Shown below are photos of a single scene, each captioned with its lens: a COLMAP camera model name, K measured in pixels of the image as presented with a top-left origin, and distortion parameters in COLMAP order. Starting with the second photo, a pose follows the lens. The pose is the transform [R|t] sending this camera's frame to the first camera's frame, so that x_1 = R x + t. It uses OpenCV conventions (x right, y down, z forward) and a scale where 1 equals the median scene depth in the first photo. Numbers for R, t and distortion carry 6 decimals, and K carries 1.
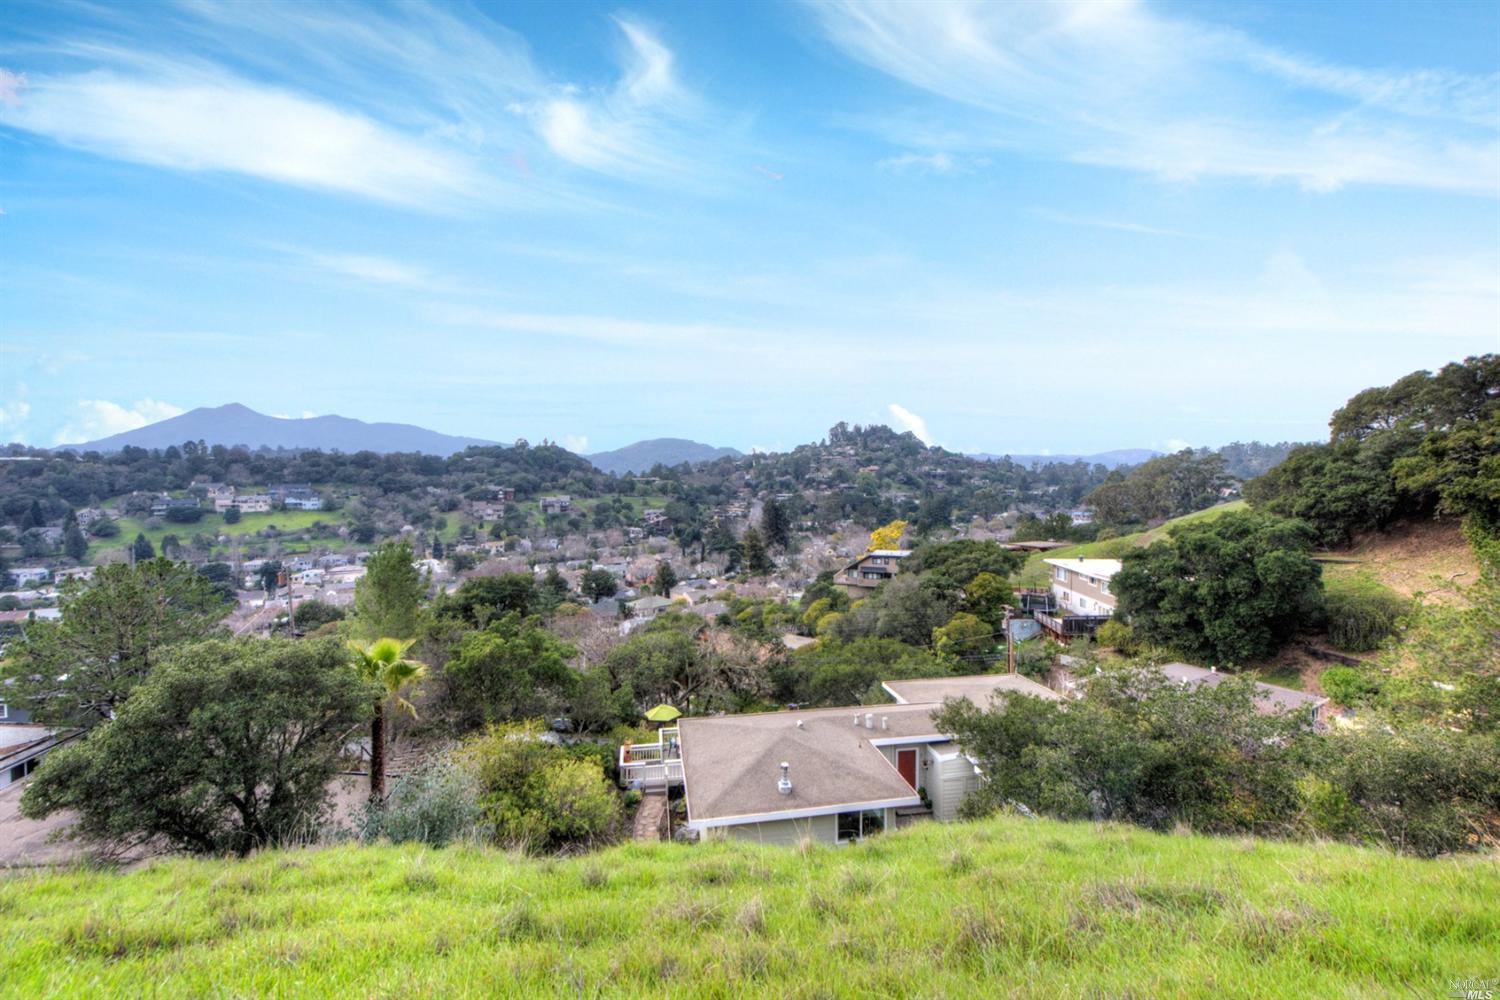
lens RADIAL K [[595.5, 0, 756.9], [0, 595.5, 492.4], [0, 0, 1]] dist [-0.015997, -0.002565]
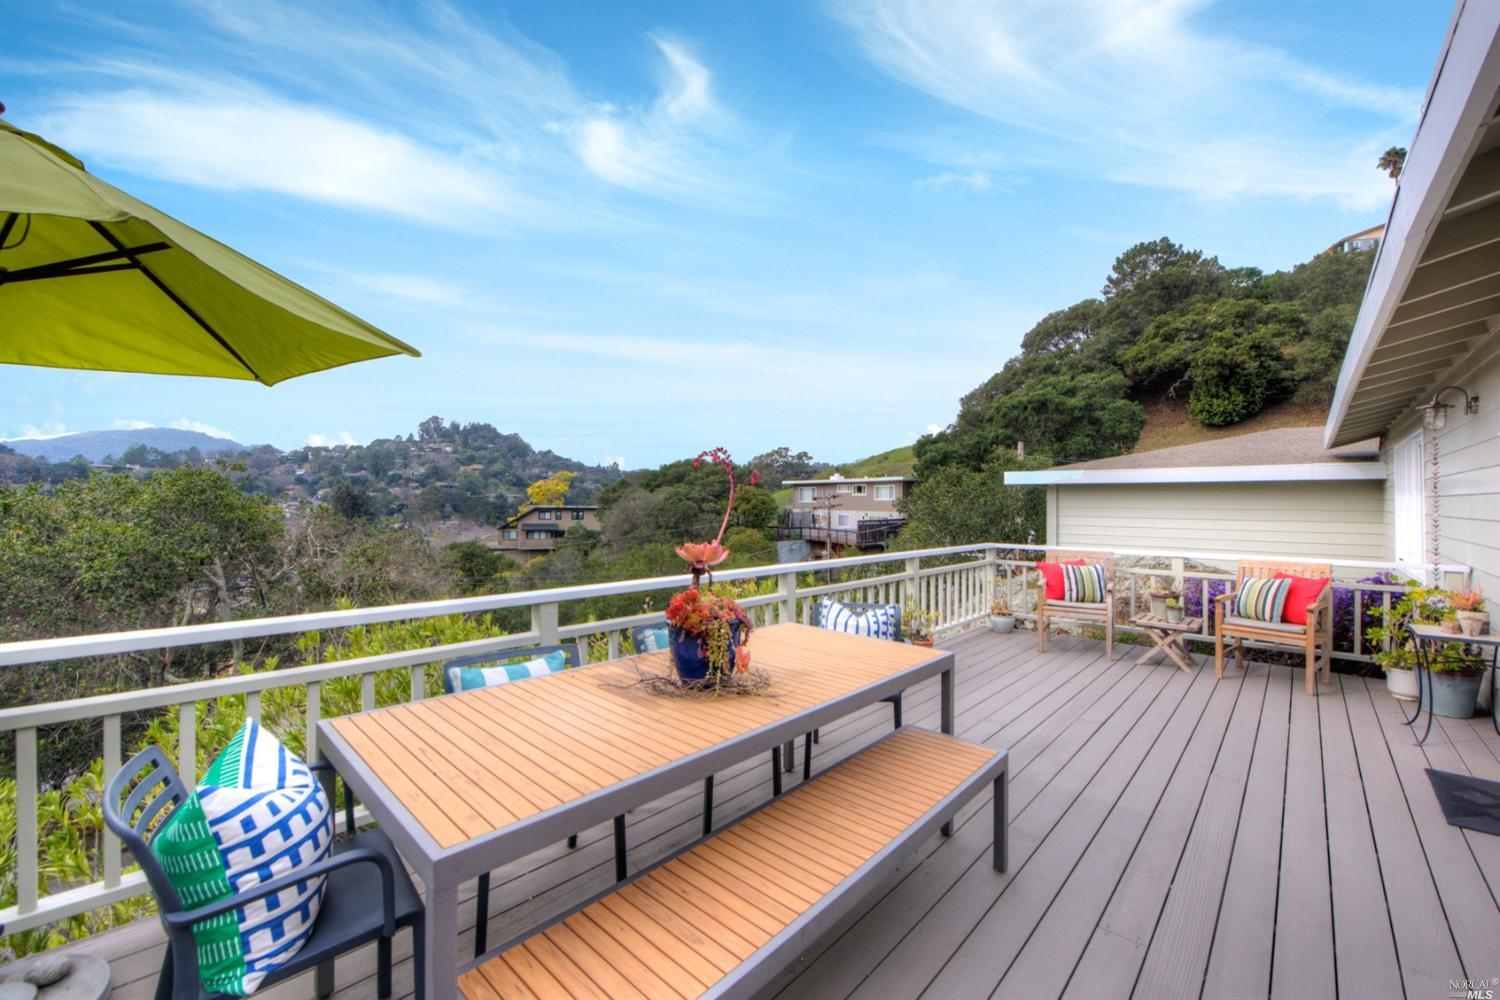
lens RADIAL K [[595.5, 0, 756.9], [0, 595.5, 492.4], [0, 0, 1]] dist [-0.015997, -0.002565]
pose [[0.795728, 0.017221, 0.605409, -0.077618], [-0.001915, 0.999662, -0.025920, 0.221346], [-0.605651, 0.019466, 0.795492, 0.524949]]
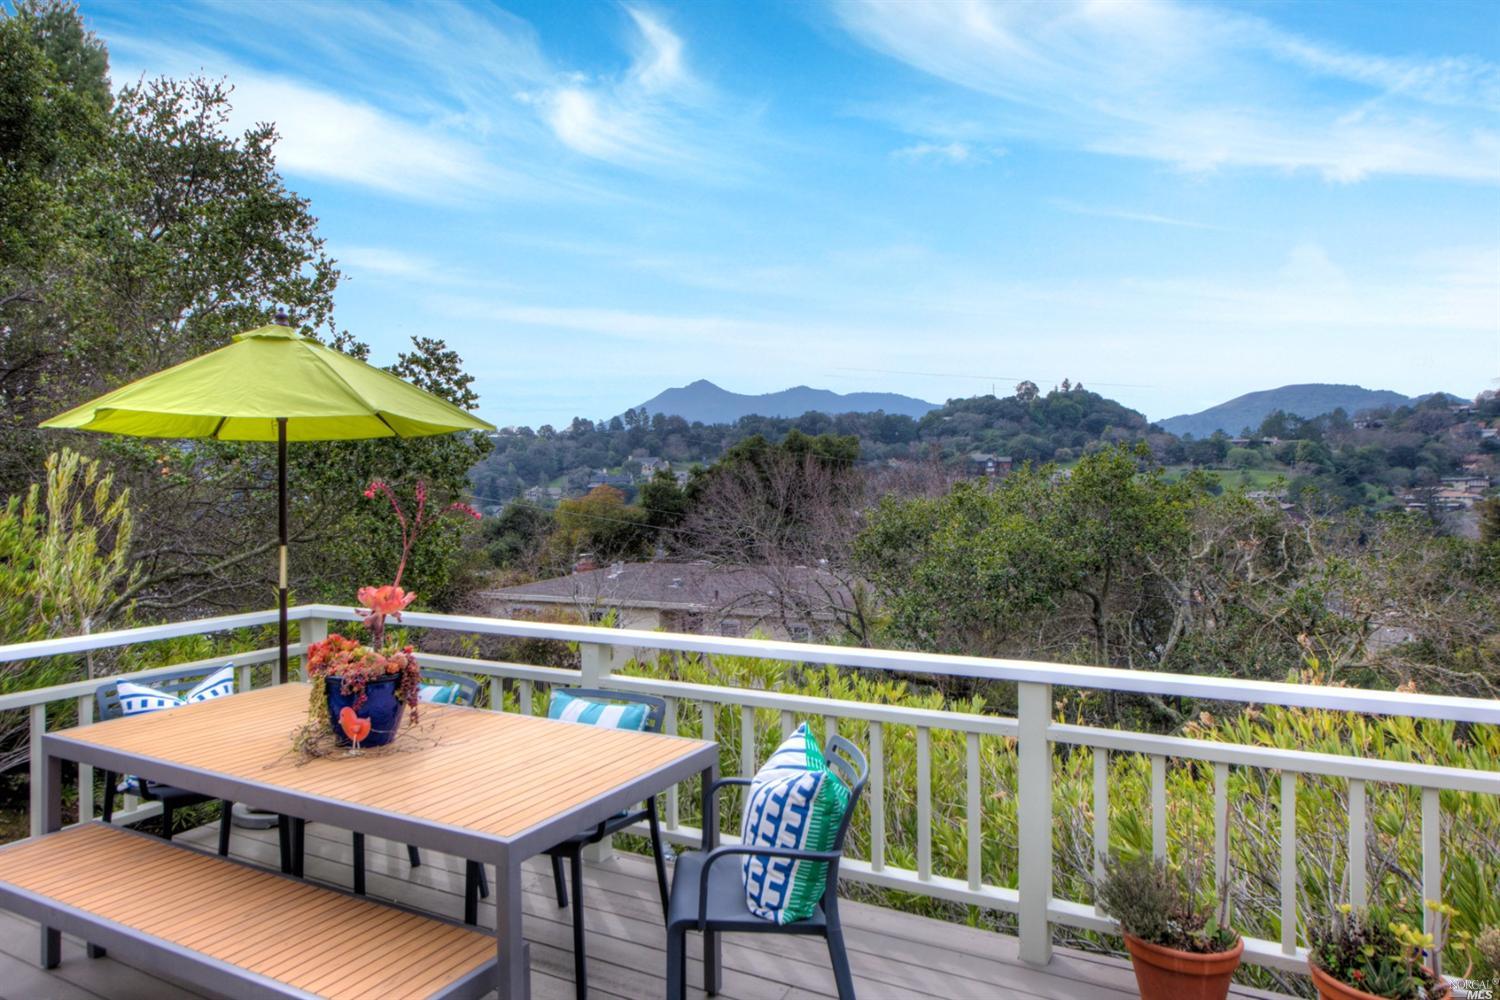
lens RADIAL K [[950.4, 0, 759.5], [0, 950.4, 482.0], [0, 0, 1]] dist [0.000242, -0.003361]
pose [[0.782988, -0.009466, -0.621965, -0.006007], [0.004089, 0.999941, -0.010071, 0.218385], [0.622024, 0.005343, 0.782980, 0.529362]]
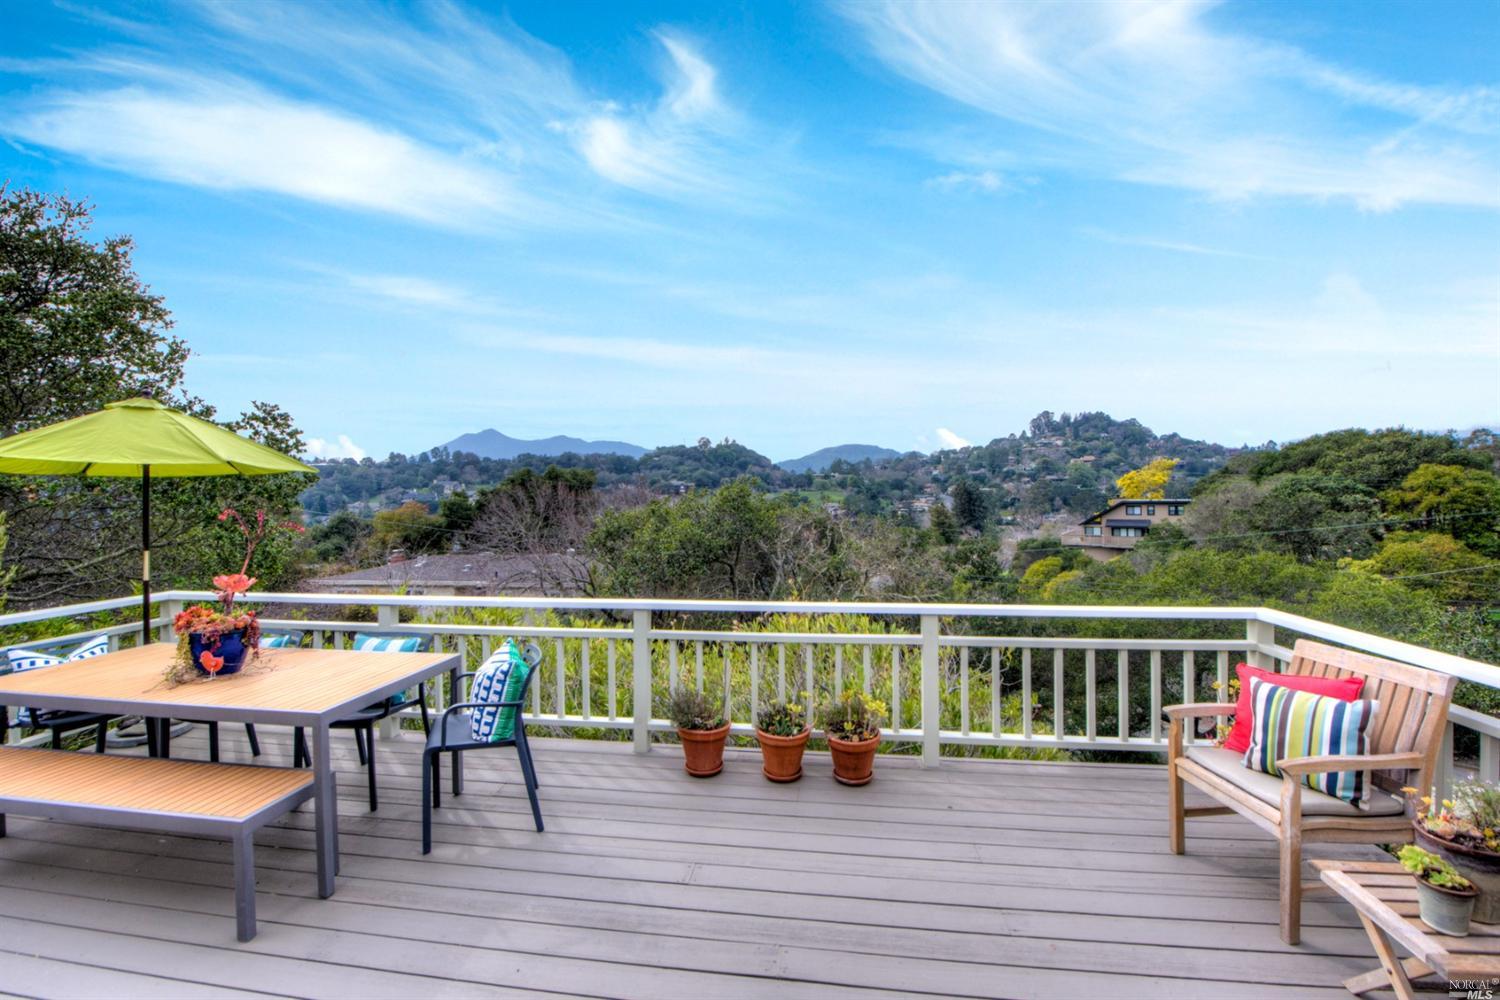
lens RADIAL K [[595.5, 0, 756.9], [0, 595.5, 492.4], [0, 0, 1]] dist [-0.015997, -0.002565]
pose [[0.952510, -0.013291, -0.304216, 0.006974], [0.008399, 0.999814, -0.017381, 0.217372], [0.304390, 0.014001, 0.952445, 0.520926]]
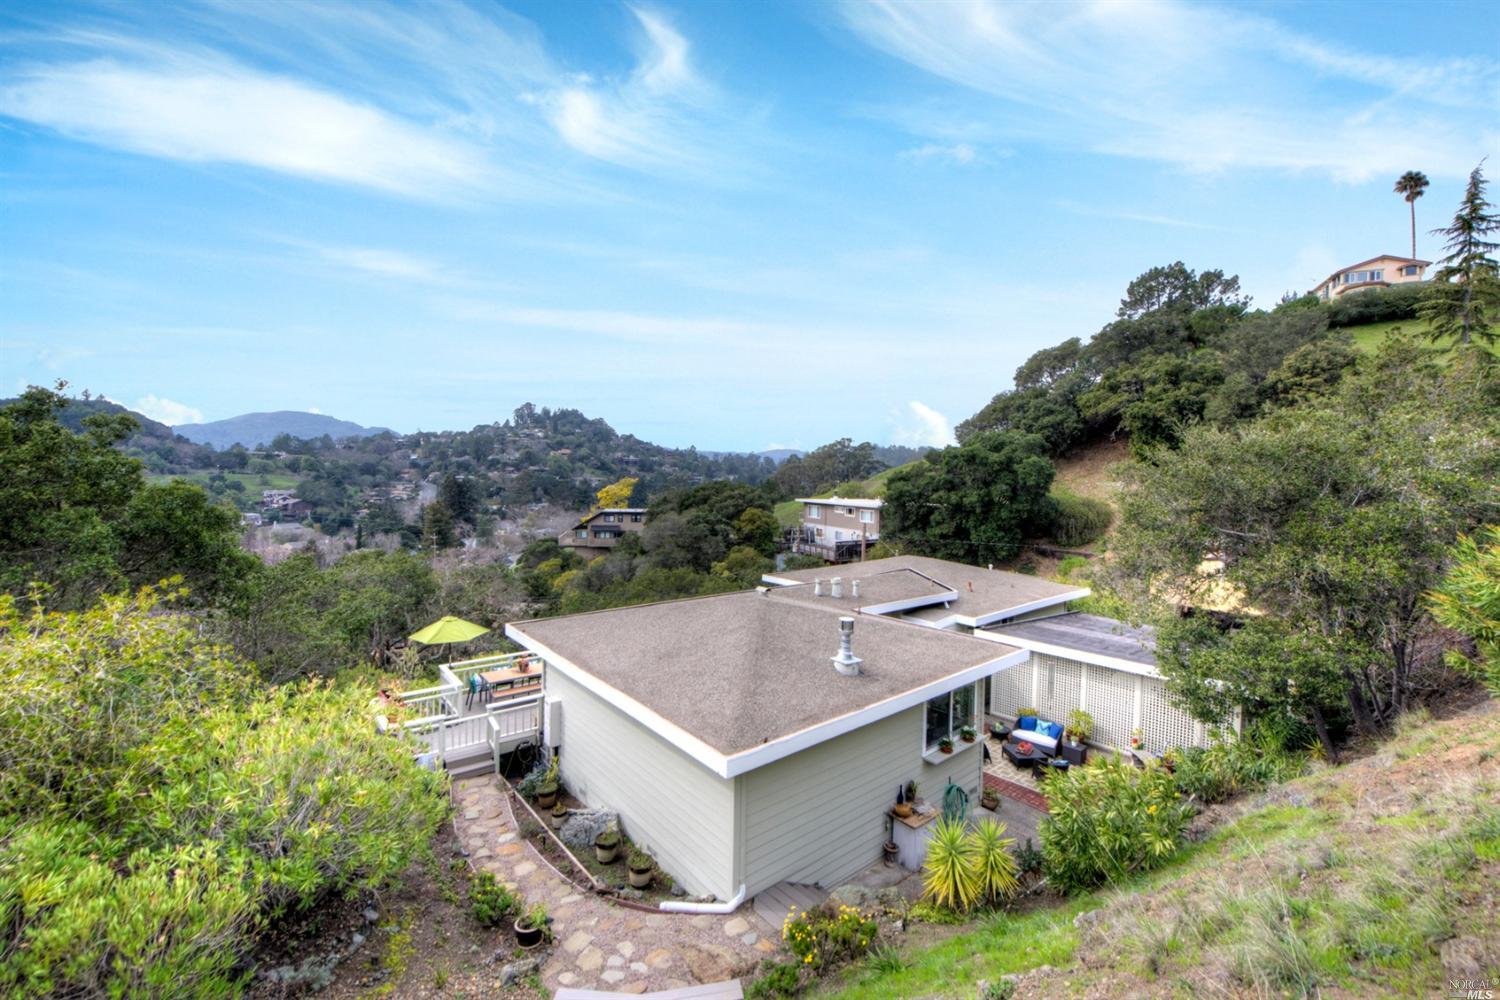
lens RADIAL K [[595.5, 0, 756.9], [0, 595.5, 492.4], [0, 0, 1]] dist [-0.015997, -0.002565]
pose [[0.868543, 0.005849, 0.495579, -0.103678], [-0.012041, 0.999884, 0.009301, 0.137090], [-0.495467, -0.014046, 0.868513, 0.238429]]
